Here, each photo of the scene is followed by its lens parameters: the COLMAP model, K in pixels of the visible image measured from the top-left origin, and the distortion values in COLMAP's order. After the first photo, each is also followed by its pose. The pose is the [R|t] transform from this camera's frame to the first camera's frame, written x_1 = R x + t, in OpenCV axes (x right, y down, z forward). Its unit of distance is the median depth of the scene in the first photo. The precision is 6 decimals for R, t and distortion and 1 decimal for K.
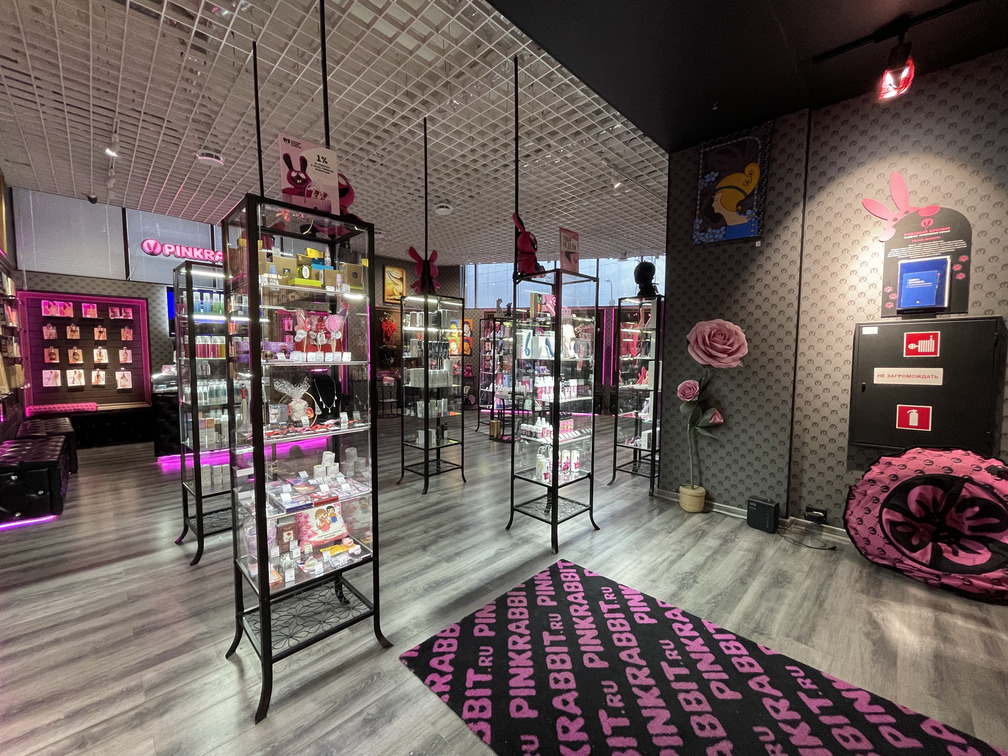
lens RADIAL K [[406.8, 0, 504.2], [0, 406.8, 380.3], [0, 0, 1]] dist [-0.002002, -0.000260]
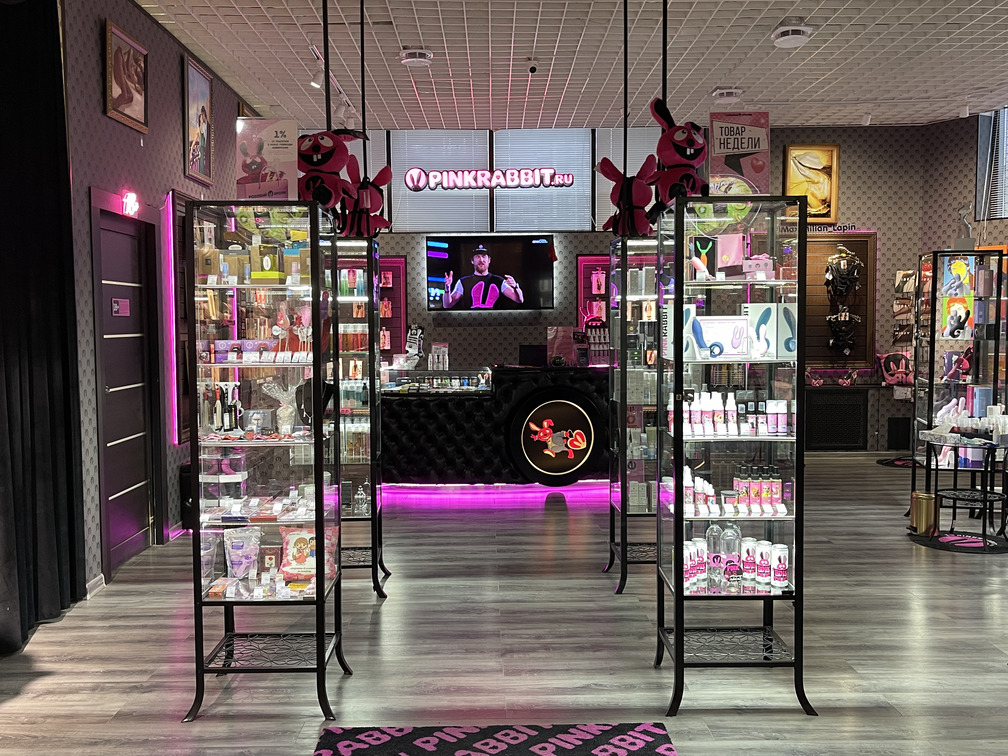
lens RADIAL K [[965.6, 0, 504.0], [0, 965.6, 378.0], [0, 0, 1]] dist [0.021703, 0.013268]
pose [[0.710465, 0.030578, -0.703068, 0.840571], [-0.036100, 0.999324, 0.006982, -0.027390], [0.702806, 0.020420, 0.711088, -0.087102]]
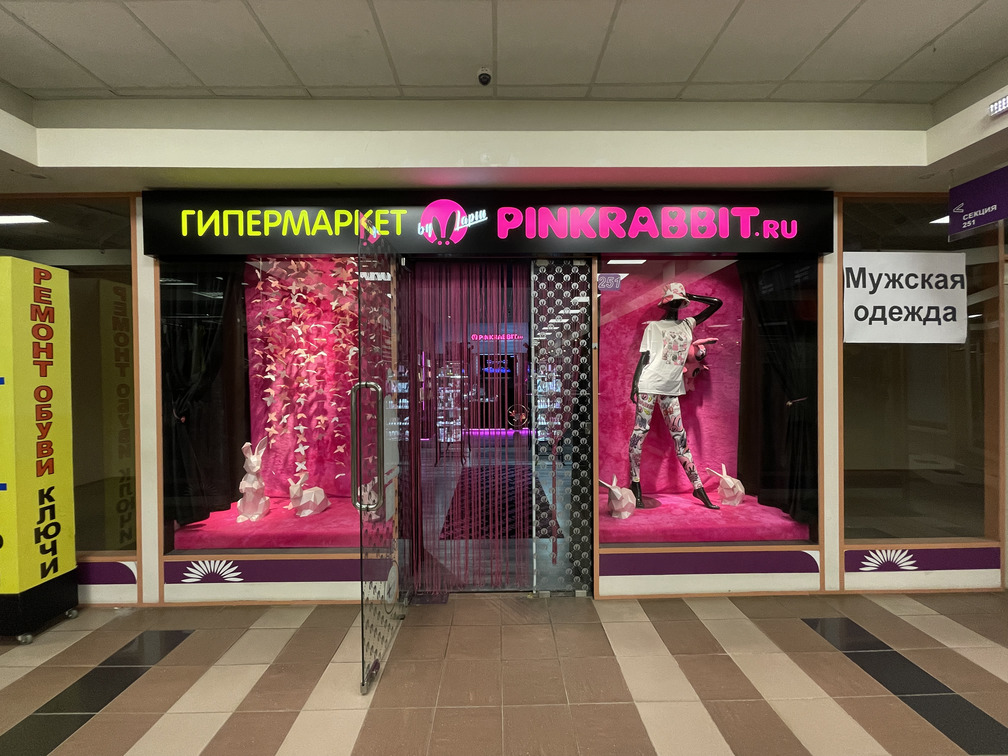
lens RADIAL K [[406.8, 0, 504.2], [0, 406.8, 380.3], [0, 0, 1]] dist [-0.002002, -0.000260]
pose [[0.712130, -0.007897, -0.702003, 1.759440], [-0.033903, 0.998383, -0.045623, 0.003436], [0.701228, 0.056290, 0.710711, -0.992719]]
